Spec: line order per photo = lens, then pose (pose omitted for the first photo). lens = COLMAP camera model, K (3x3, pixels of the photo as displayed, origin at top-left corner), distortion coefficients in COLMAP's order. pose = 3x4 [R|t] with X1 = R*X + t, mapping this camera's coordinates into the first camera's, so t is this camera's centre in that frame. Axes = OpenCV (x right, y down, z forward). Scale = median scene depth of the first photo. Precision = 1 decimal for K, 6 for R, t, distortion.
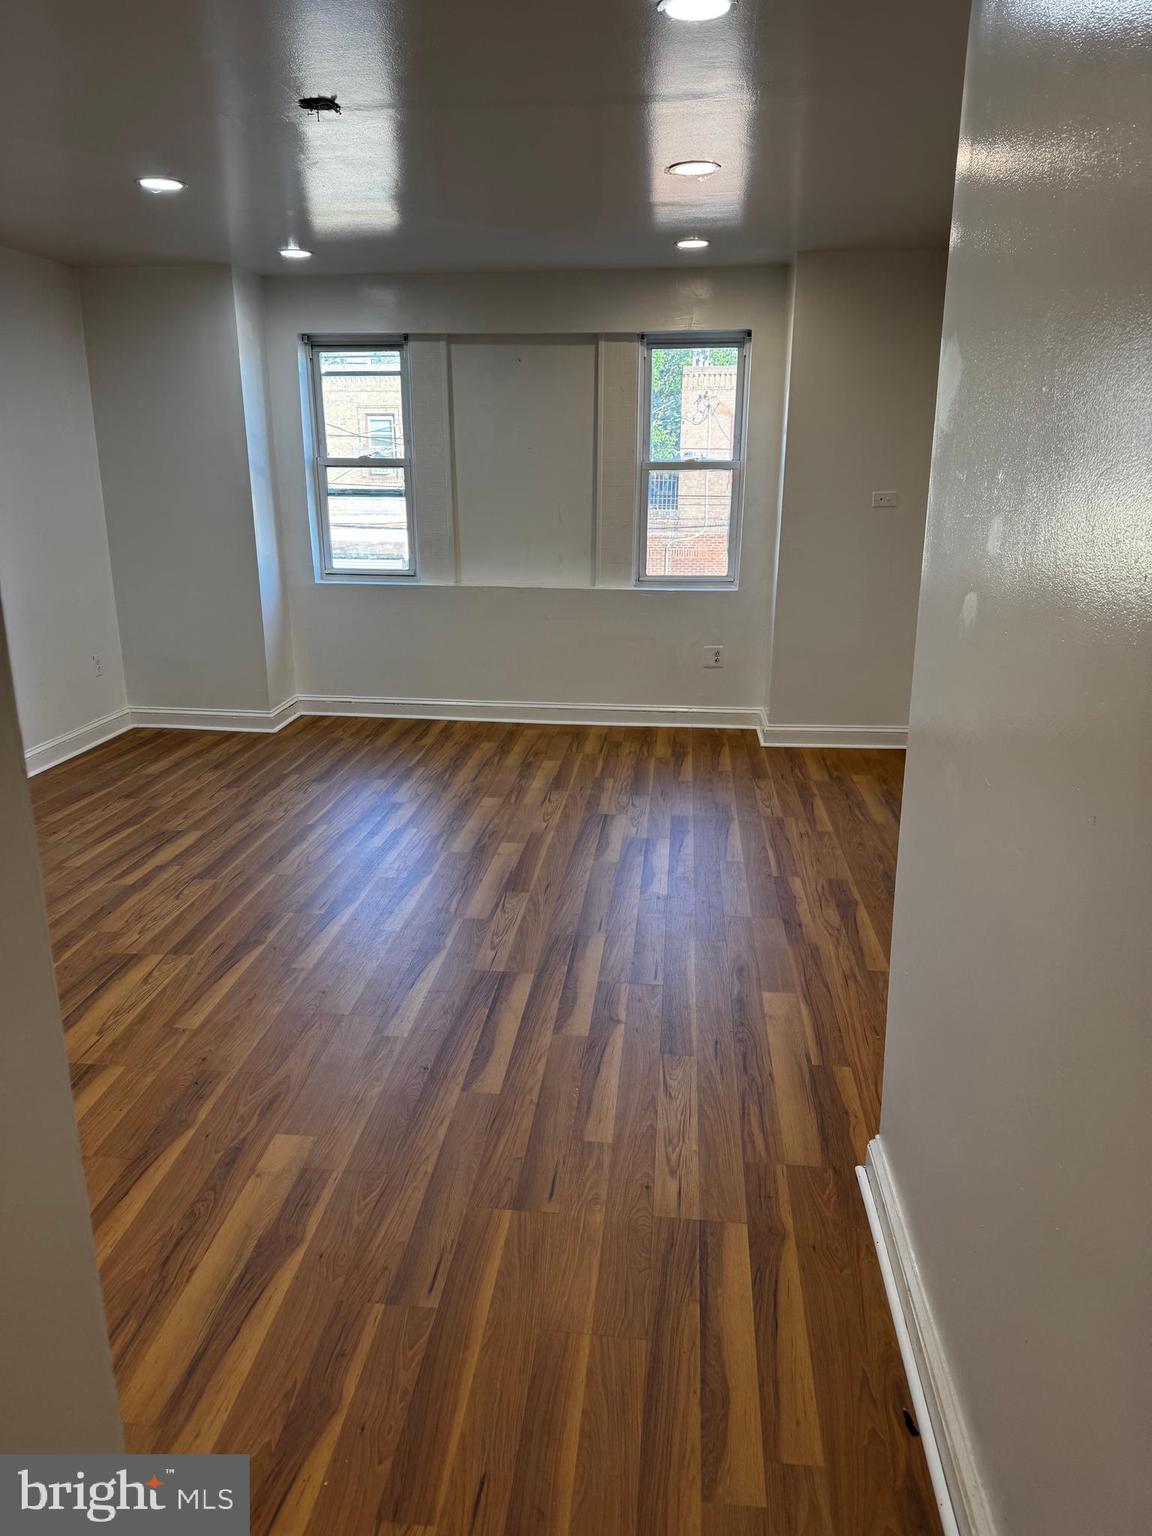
lens RADIAL K [[1051.3, 0, 569.4], [0, 1051.3, 779.5], [0, 0, 1]] dist [0.088593, -0.123455]
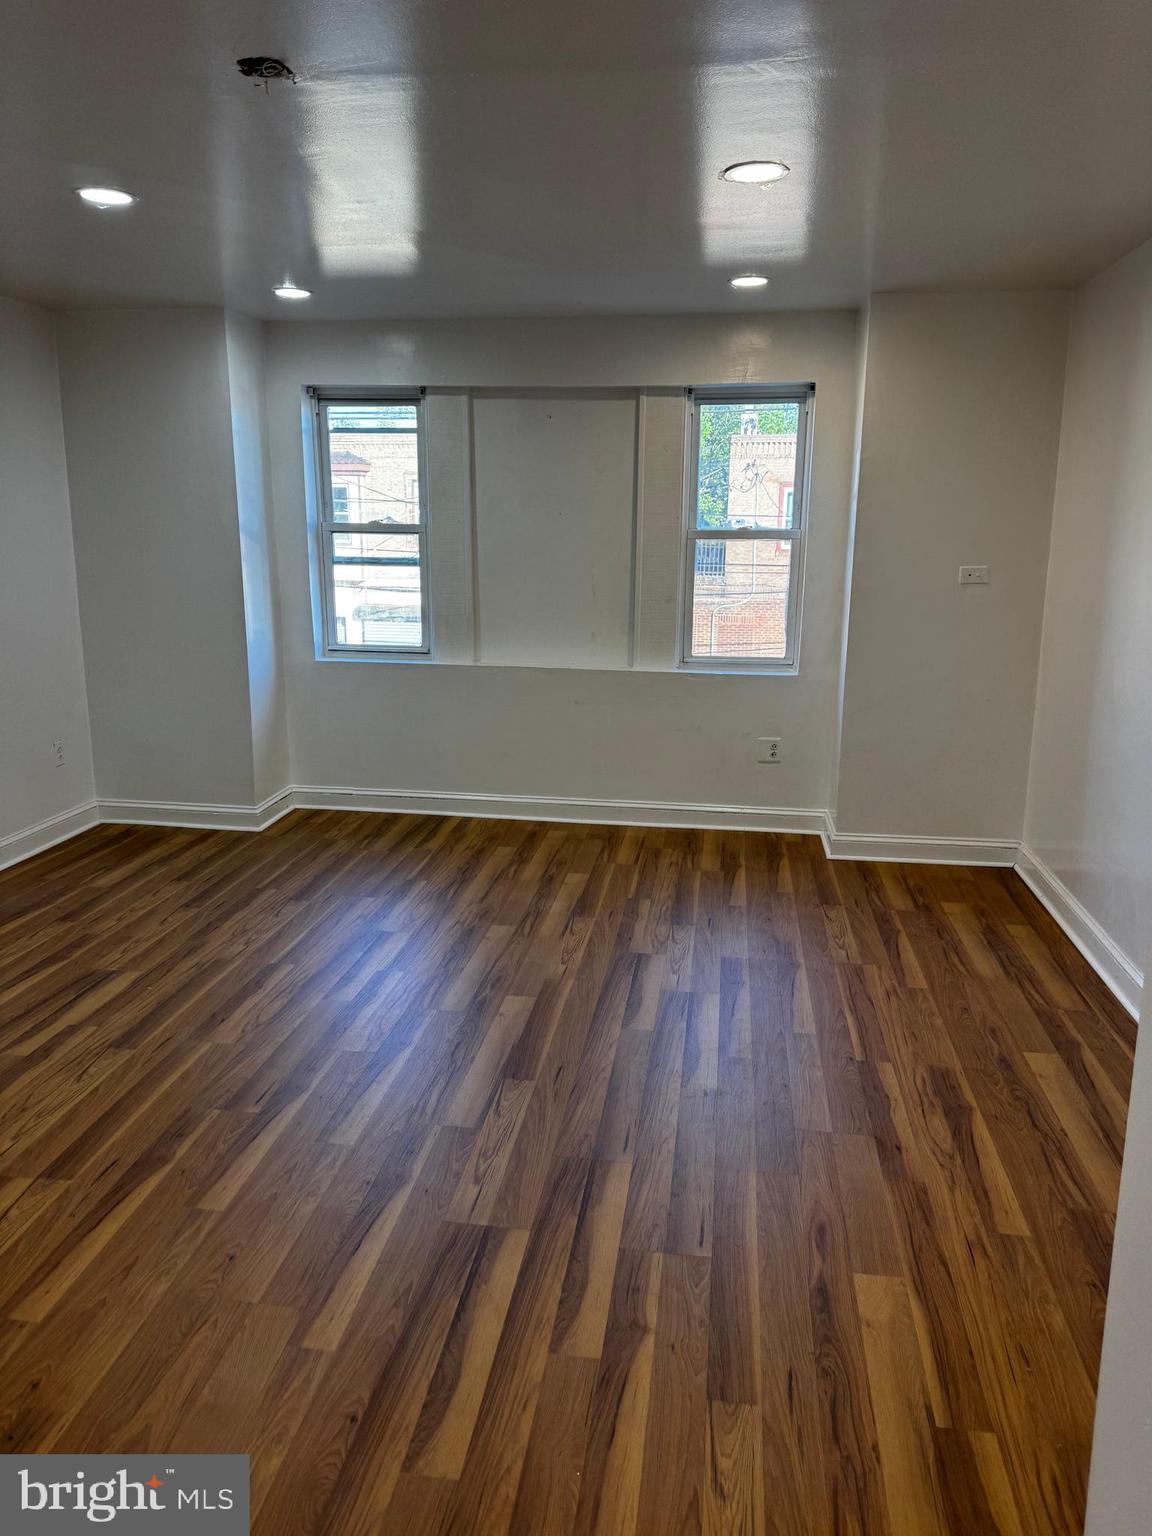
lens RADIAL K [[1073.6, 0, 578.5], [0, 1073.6, 759.7], [0, 0, 1]] dist [0.065770, -0.139609]
pose [[0.999393, 0.014388, -0.031726, 0.014571], [-0.016855, 0.996739, -0.078914, -0.061457], [0.030487, 0.079401, 0.996376, 0.202623]]
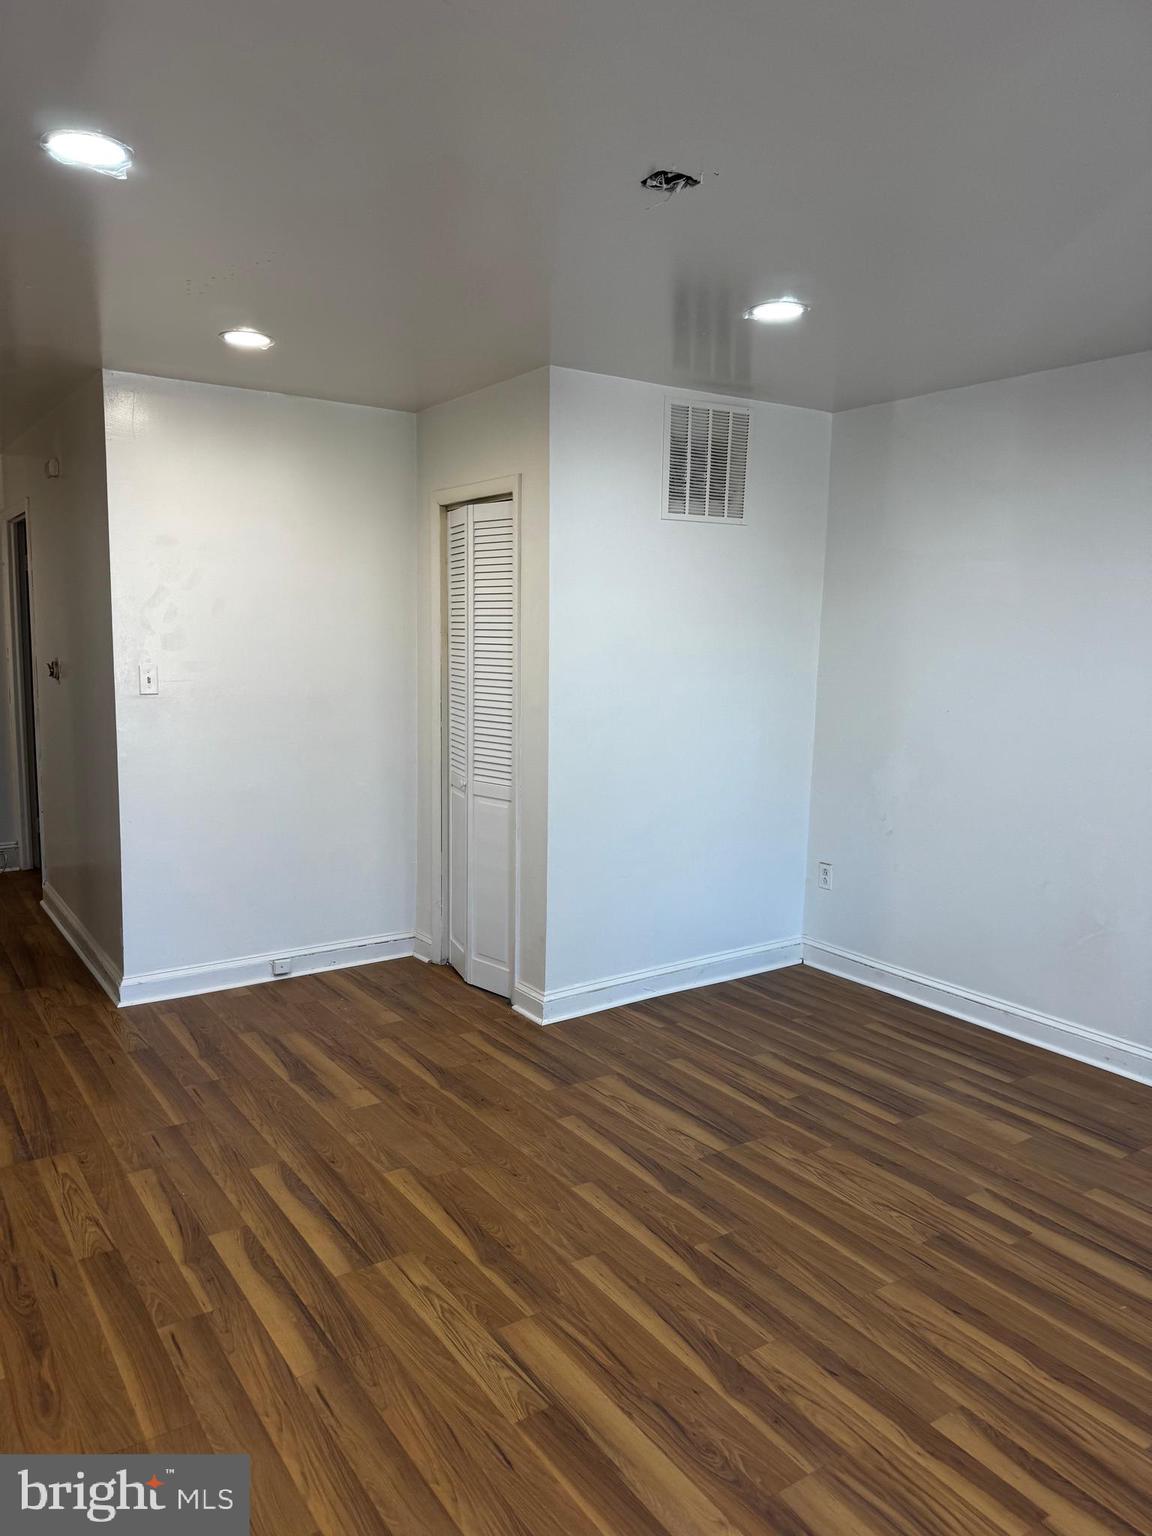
lens RADIAL K [[1082.6, 0, 592.5], [0, 1082.6, 775.8], [0, 0, 1]] dist [0.053471, -0.056709]
pose [[-0.754103, 0.071923, -0.652806, 0.260250], [-0.207037, 0.917269, 0.340224, -0.375712], [0.623269, 0.391719, -0.676825, 1.232926]]
